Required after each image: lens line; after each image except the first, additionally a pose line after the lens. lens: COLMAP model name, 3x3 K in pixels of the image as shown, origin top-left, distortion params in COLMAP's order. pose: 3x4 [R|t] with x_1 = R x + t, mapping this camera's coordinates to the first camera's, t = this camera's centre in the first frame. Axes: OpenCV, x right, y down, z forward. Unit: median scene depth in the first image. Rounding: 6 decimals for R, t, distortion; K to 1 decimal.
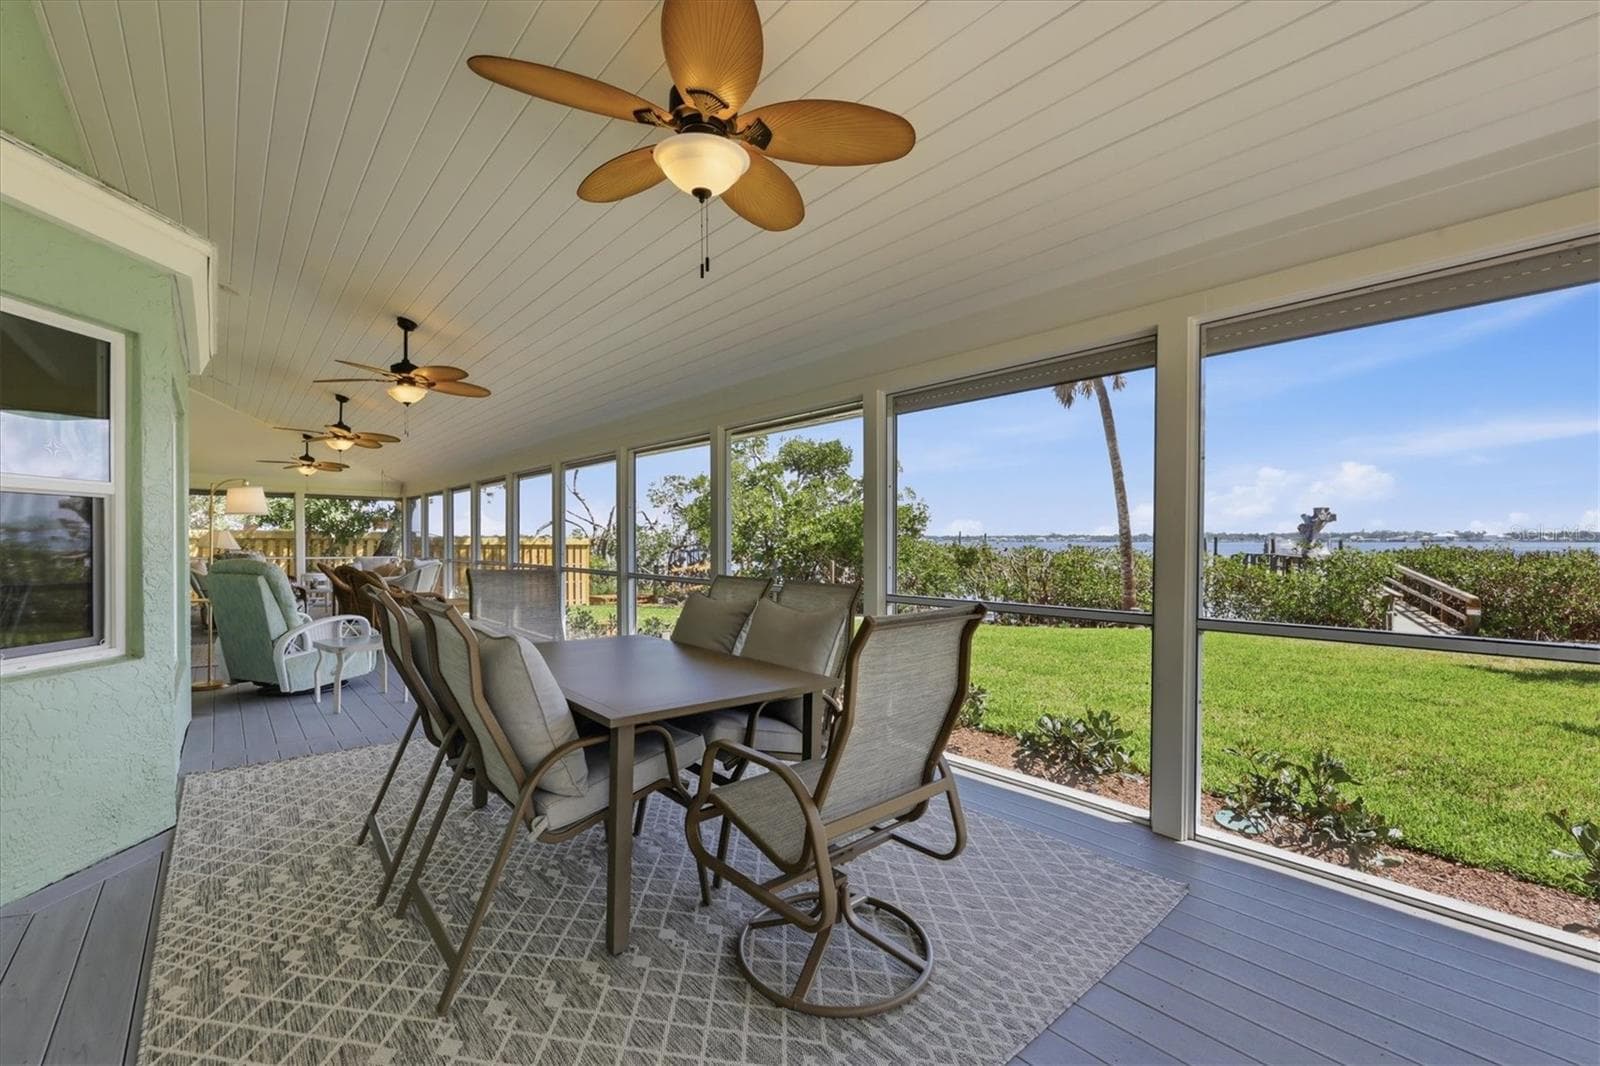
lens RADIAL K [[664.5, 0, 807.3], [0, 664.5, 537.2], [0, 0, 1]] dist [0.000612, 0.000248]
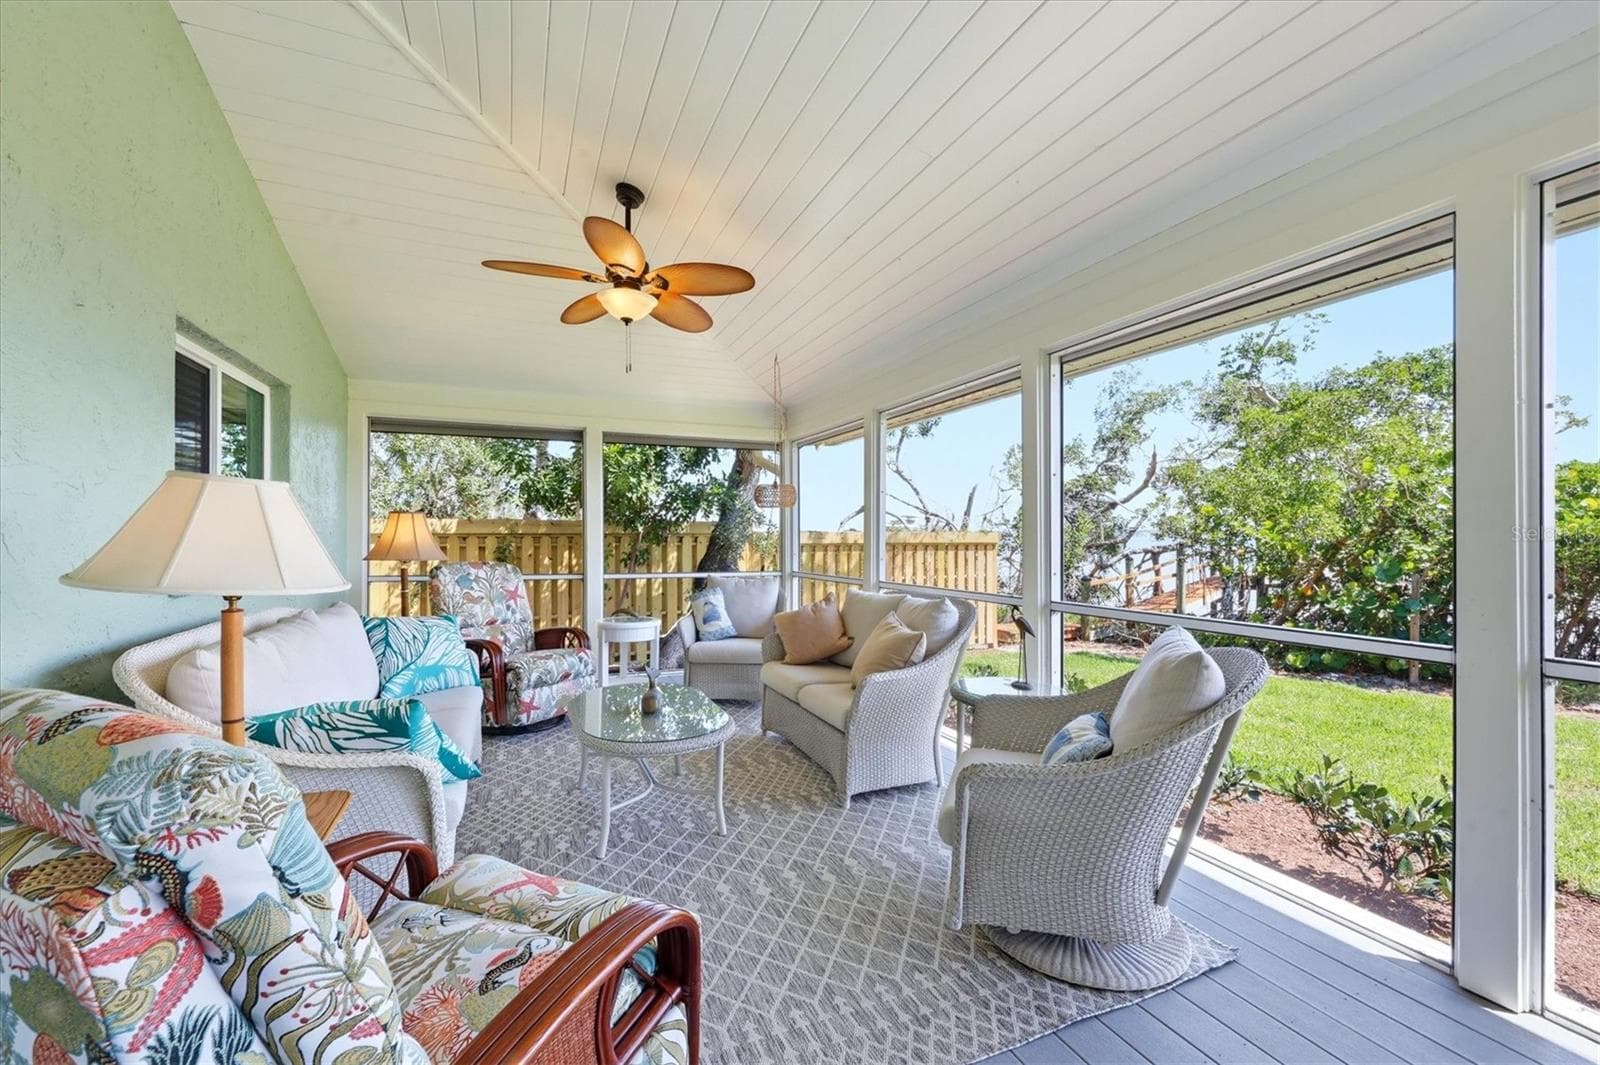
lens RADIAL K [[664.5, 0, 805.4], [0, 664.5, 529.8], [0, 0, 1]] dist [0.000612, 0.000248]
pose [[0.951577, -0.006505, -0.307343, -0.345753], [0.004861, 0.999969, -0.006114, 0.002764], [0.307373, 0.004324, 0.951579, 0.434163]]
